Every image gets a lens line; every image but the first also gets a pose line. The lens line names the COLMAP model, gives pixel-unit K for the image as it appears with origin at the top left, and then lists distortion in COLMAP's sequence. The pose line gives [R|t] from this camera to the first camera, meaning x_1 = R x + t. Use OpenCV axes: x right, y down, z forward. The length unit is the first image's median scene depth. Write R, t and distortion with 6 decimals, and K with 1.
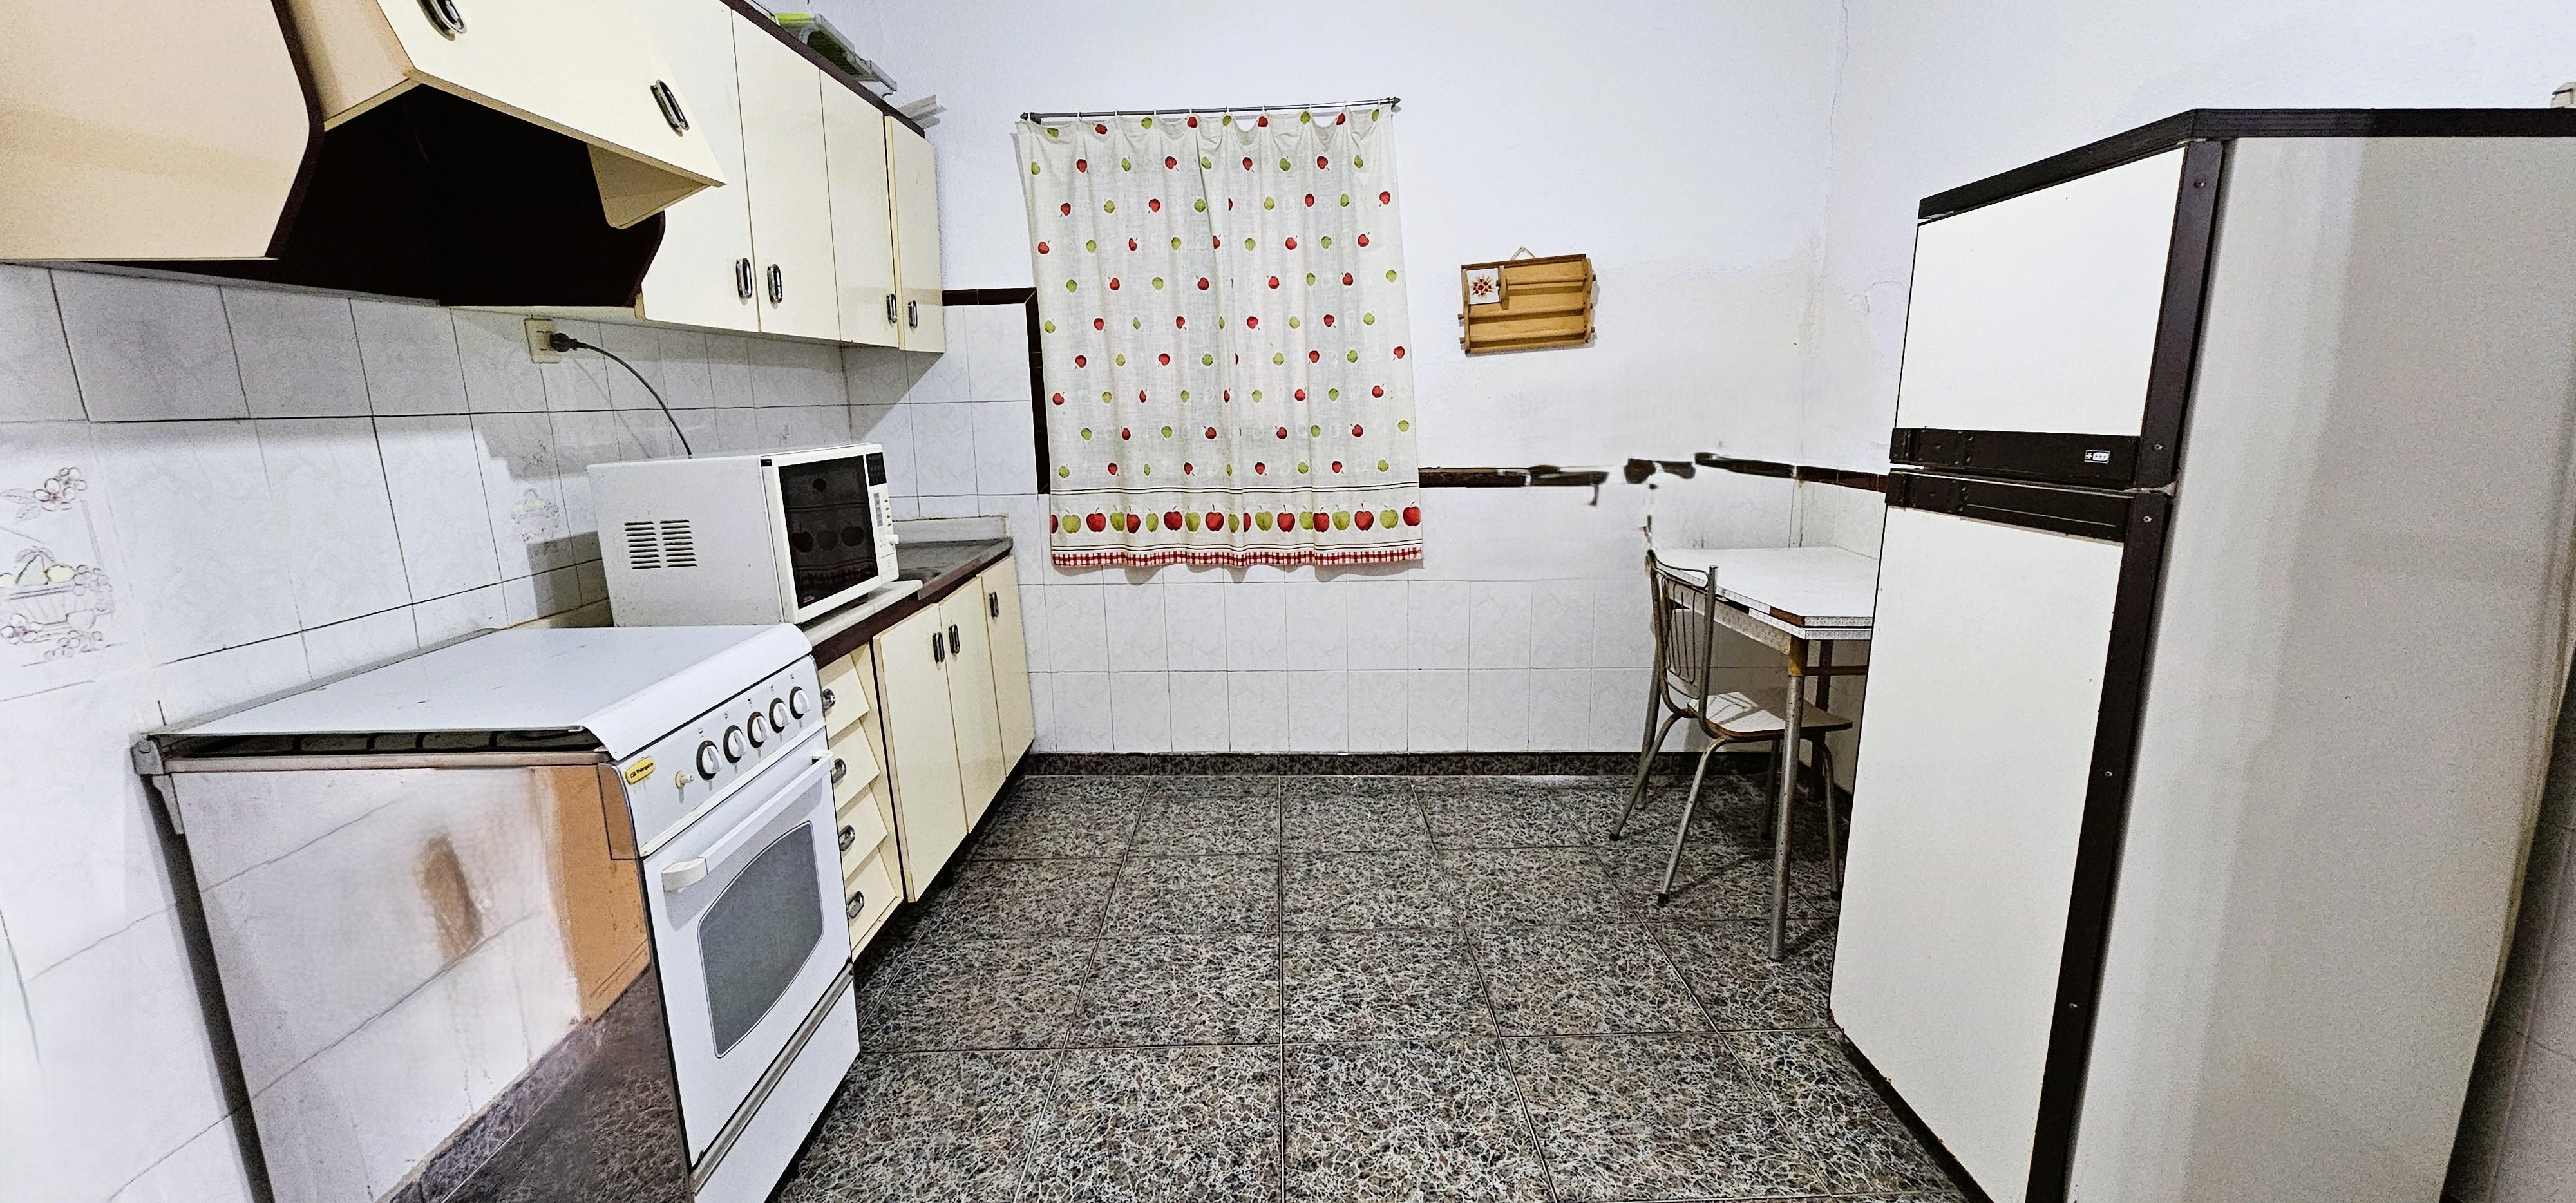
lens RADIAL K [[1050.3, 0, 1288.0], [0, 1050.3, 601.5], [0, 0, 1]] dist [0.000552, -0.000347]
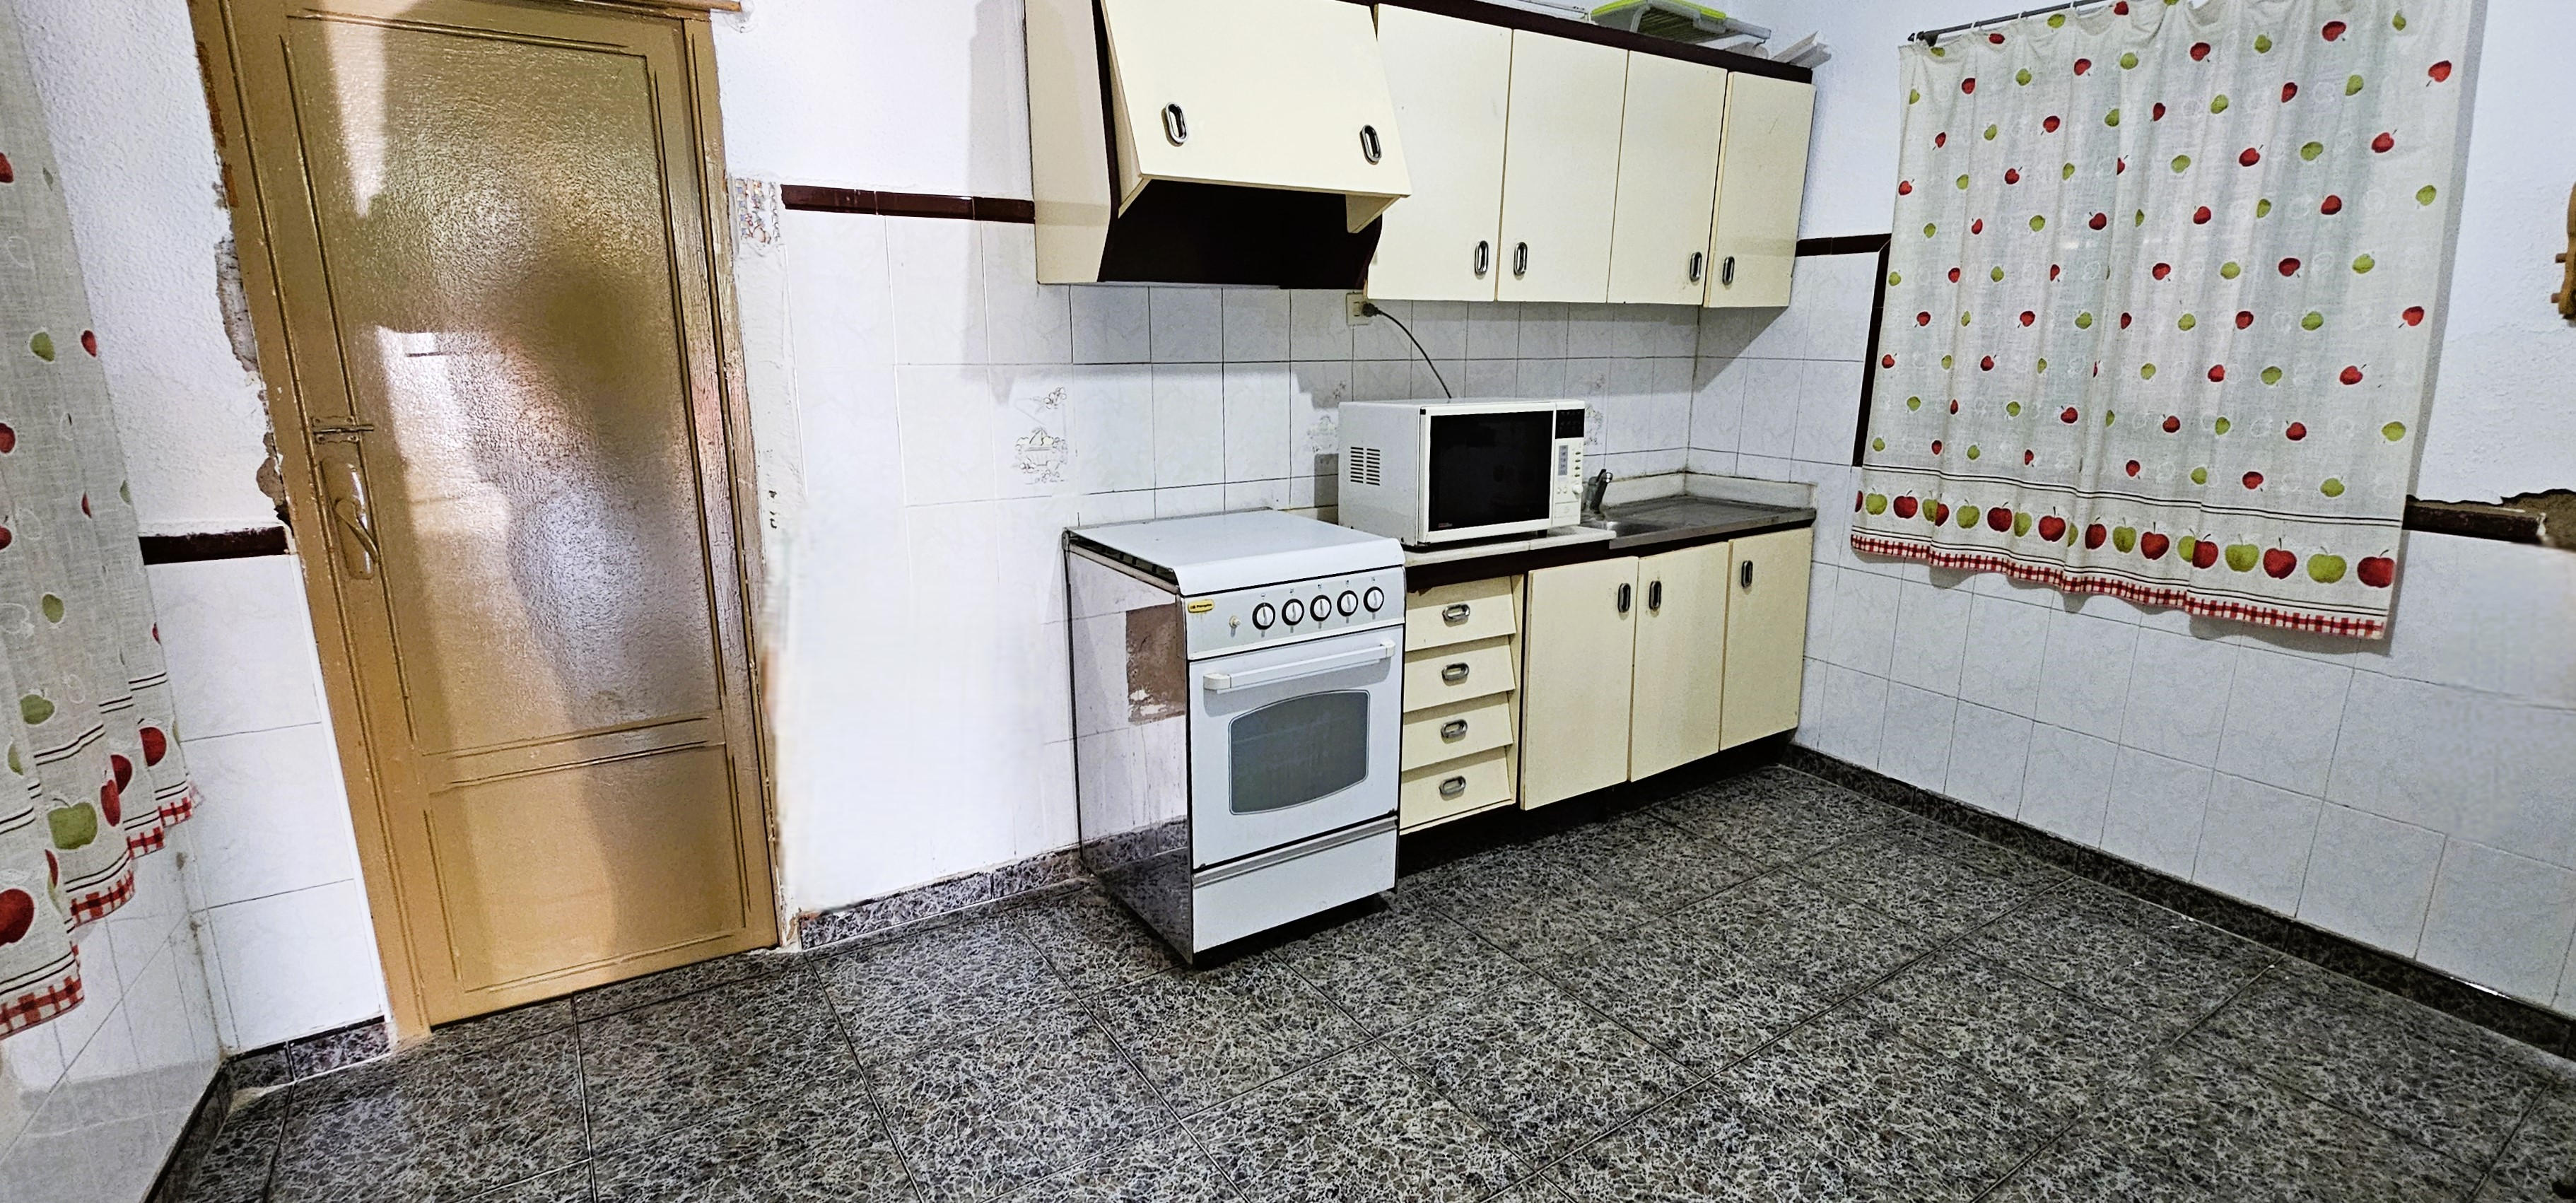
lens RADIAL K [[1156.7, 0, 1288.0], [0, 1156.7, 601.5], [0, 0, 1]] dist [-0.002945, -0.000250]
pose [[0.547158, 0.218075, -0.808122, 0.335228], [-0.179503, 0.973573, 0.141185, -0.044369], [0.817555, 0.067810, 0.571844, 0.051991]]
